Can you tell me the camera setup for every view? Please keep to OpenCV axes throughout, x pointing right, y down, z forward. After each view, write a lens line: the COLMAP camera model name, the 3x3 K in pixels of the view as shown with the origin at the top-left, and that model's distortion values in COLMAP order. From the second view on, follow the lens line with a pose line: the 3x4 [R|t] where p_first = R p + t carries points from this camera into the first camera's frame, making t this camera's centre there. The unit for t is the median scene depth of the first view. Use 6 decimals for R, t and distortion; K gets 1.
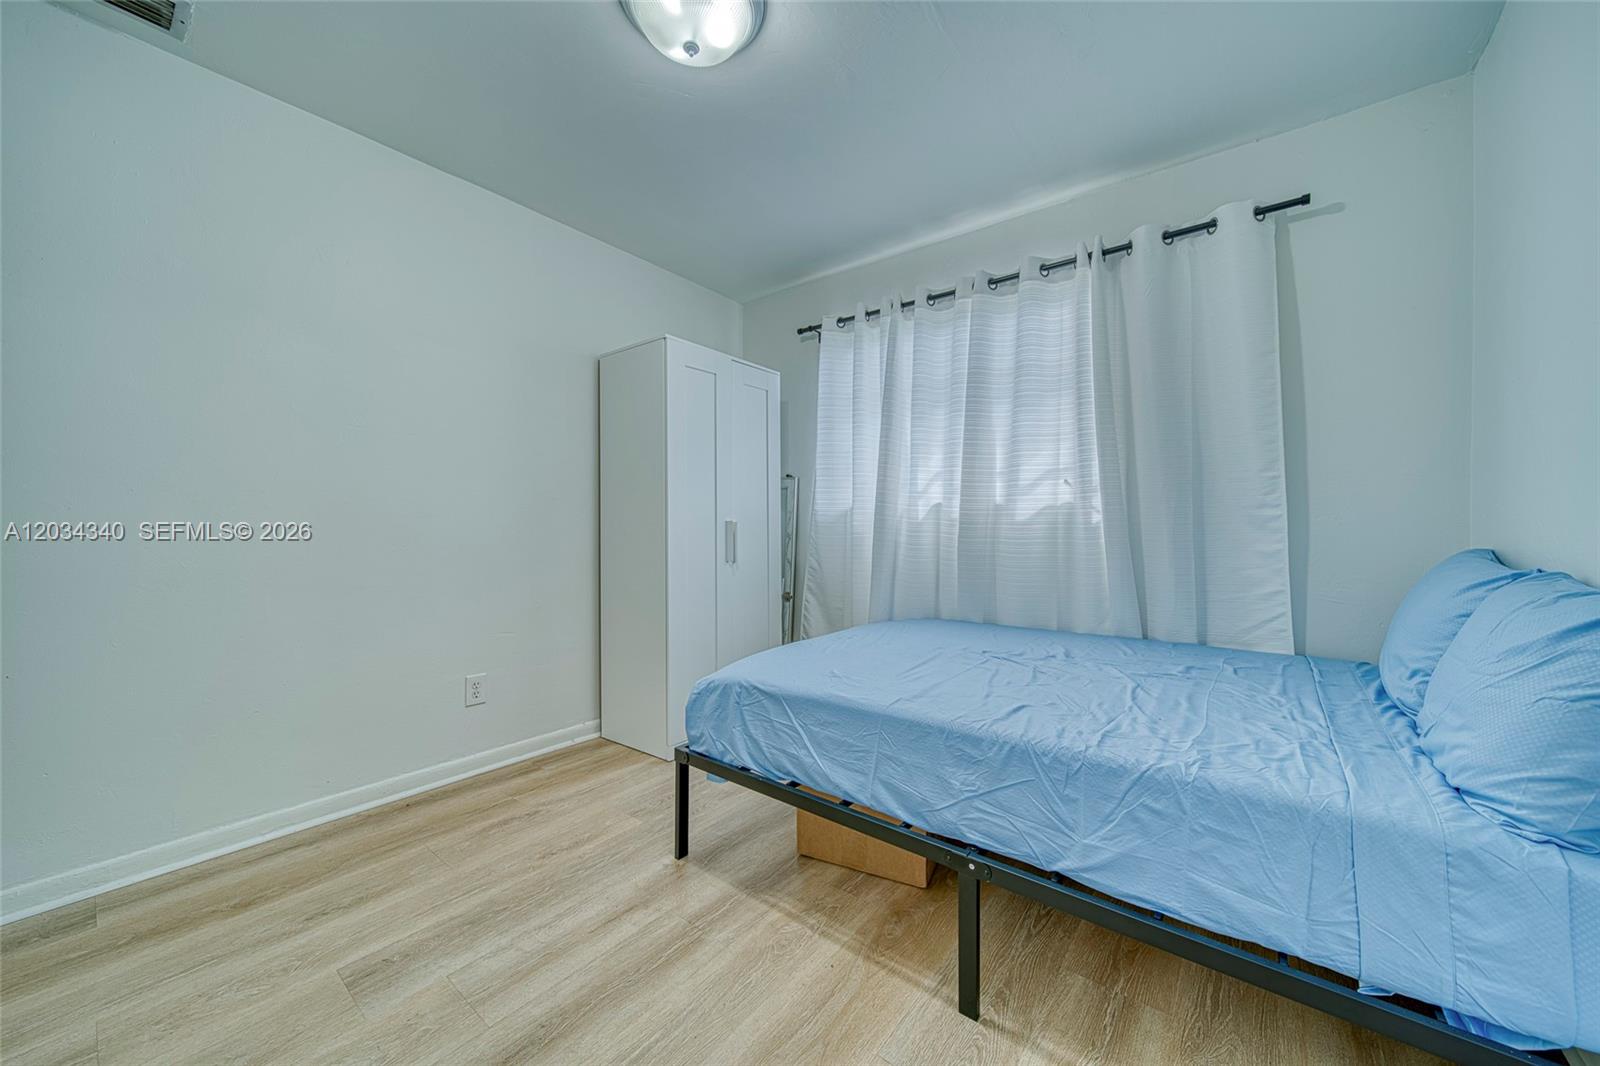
lens RADIAL K [[560.9, 0, 790.5], [0, 560.9, 527.3], [0, 0, 1]] dist [0.001220, 0.000083]
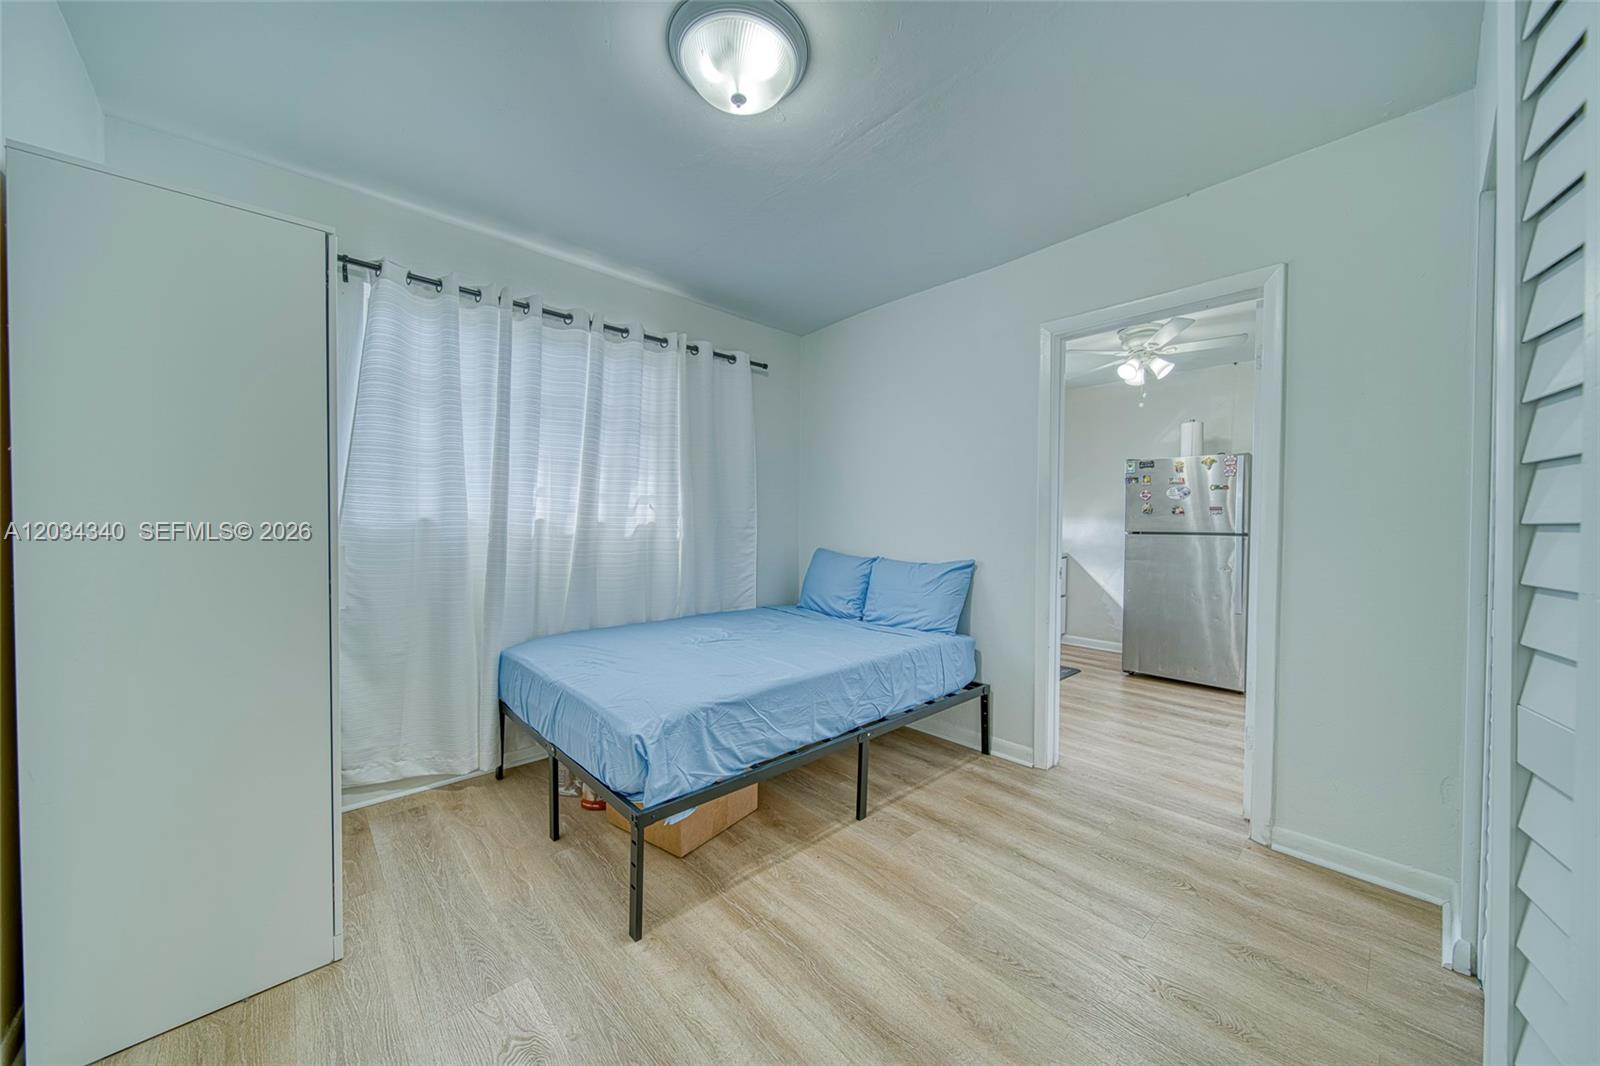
lens RADIAL K [[568.6, 0, 800.0], [0, 568.6, 533.0], [0, 0, 1]] dist [-0.000451, 0.000068]
pose [[0.158380, -0.017818, 0.987217, -1.105956], [-0.003874, 0.999818, 0.018667, -0.067167], [-0.987371, -0.006781, 0.158283, 0.662559]]
